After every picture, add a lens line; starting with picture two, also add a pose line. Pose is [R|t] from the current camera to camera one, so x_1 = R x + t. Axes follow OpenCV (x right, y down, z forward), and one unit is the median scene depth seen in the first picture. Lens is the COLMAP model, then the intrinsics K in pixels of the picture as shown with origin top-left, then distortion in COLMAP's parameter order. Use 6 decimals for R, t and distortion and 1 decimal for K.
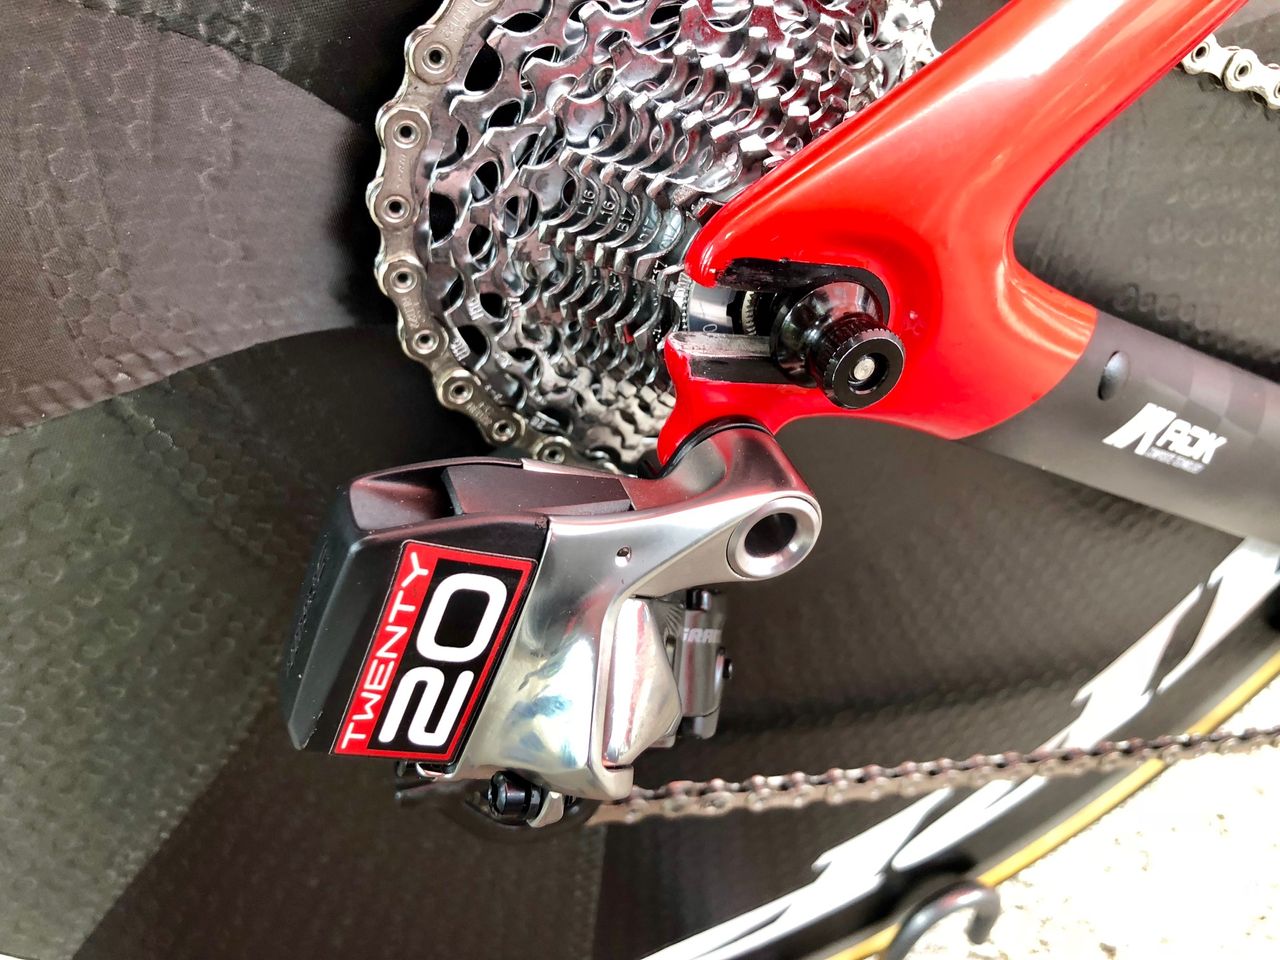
lens RADIAL K [[1007.3, 0, 640.0], [0, 1007.3, 480.0], [0, 0, 1]] dist [0.130171, -0.293065]
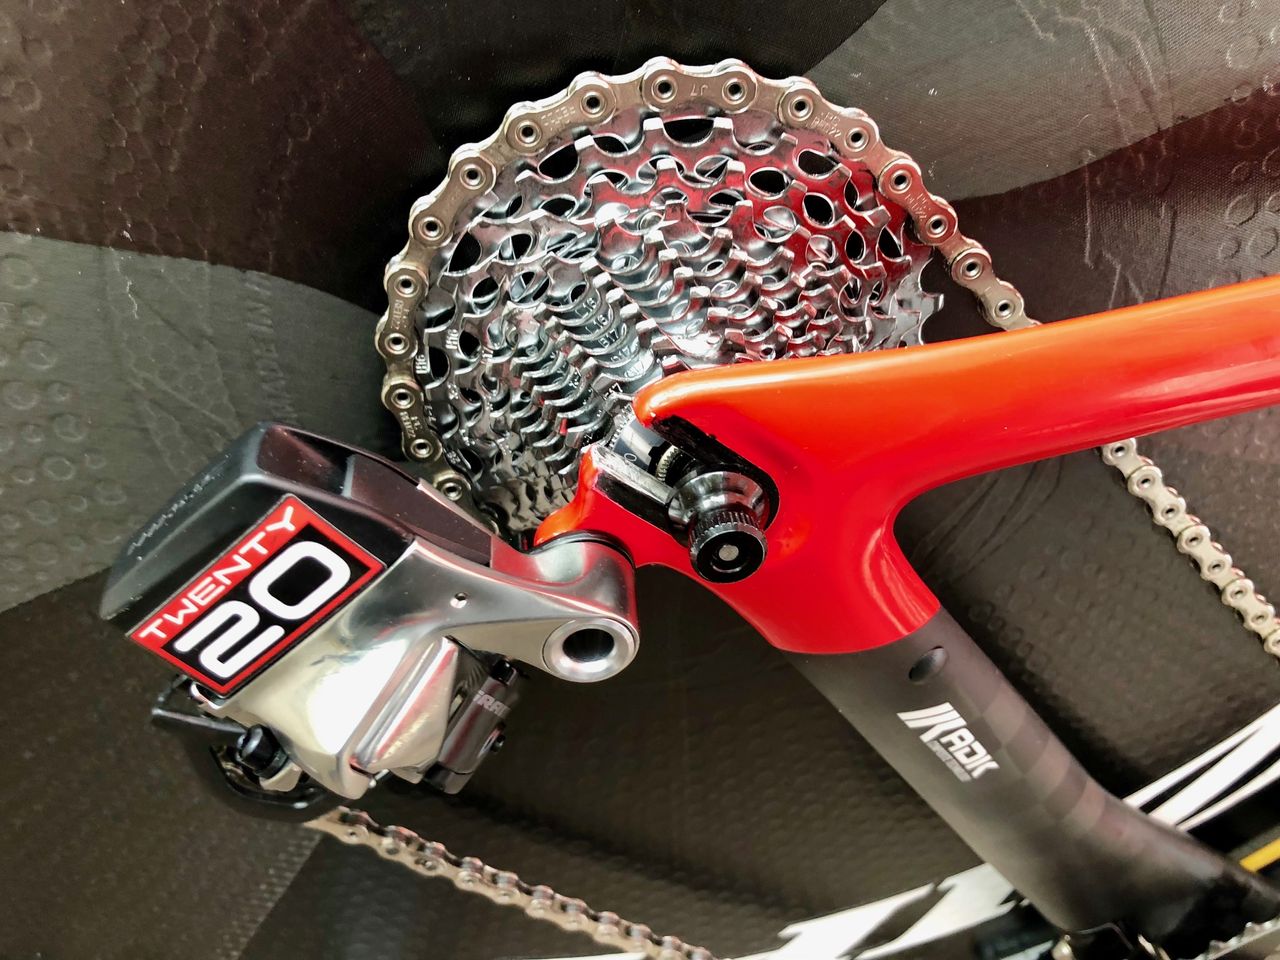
lens RADIAL K [[1007.3, 0, 640.0], [0, 1007.3, 480.0], [0, 0, 1]] dist [0.130171, -0.293065]
pose [[0.878833, 0.472926, 0.063192, 0.018589], [-0.463930, 0.877931, -0.118348, -0.000499], [-0.111448, 0.074691, 0.990959, -0.100581]]
